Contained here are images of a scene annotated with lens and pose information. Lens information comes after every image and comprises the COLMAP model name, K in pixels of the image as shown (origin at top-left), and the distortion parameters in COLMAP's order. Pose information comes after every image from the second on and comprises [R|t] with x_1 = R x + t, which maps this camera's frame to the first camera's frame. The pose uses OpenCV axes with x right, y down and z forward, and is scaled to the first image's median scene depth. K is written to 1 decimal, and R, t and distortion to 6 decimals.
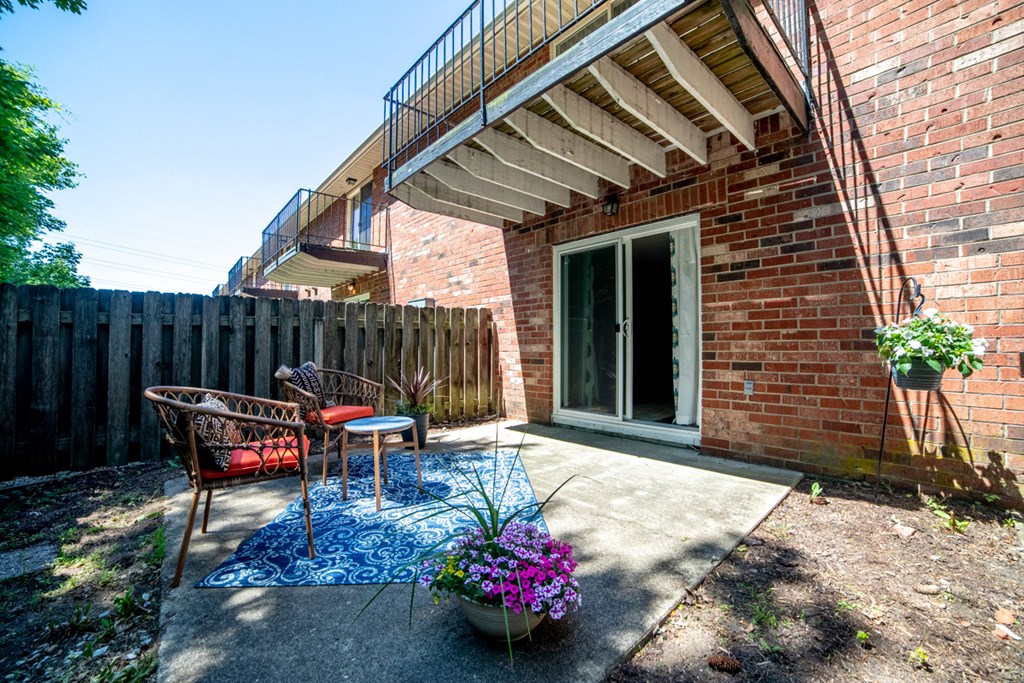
lens RADIAL K [[422.3, 0, 512.0], [0, 422.3, 341.5], [0, 0, 1]] dist [-0.000585, 0.000019]
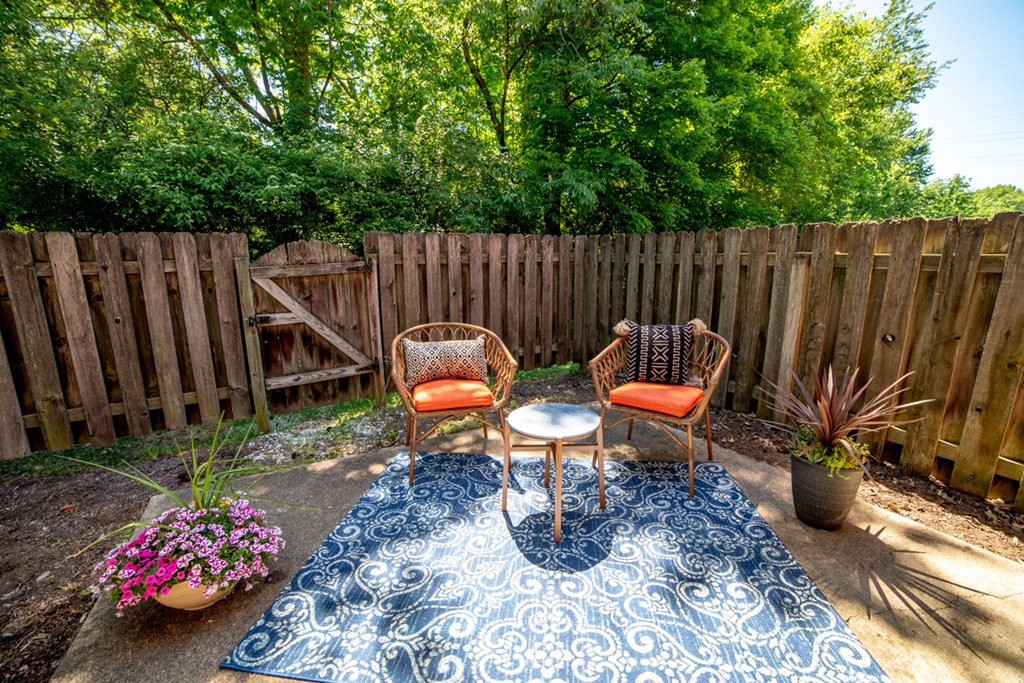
lens RADIAL K [[422.3, 0, 512.0], [0, 422.3, 341.5], [0, 0, 1]] dist [-0.000585, 0.000019]
pose [[-0.189293, 0.218864, -0.957218, 0.343533], [0.020130, 0.975503, 0.219064, -0.097322], [0.981714, 0.022198, -0.189062, 0.920898]]
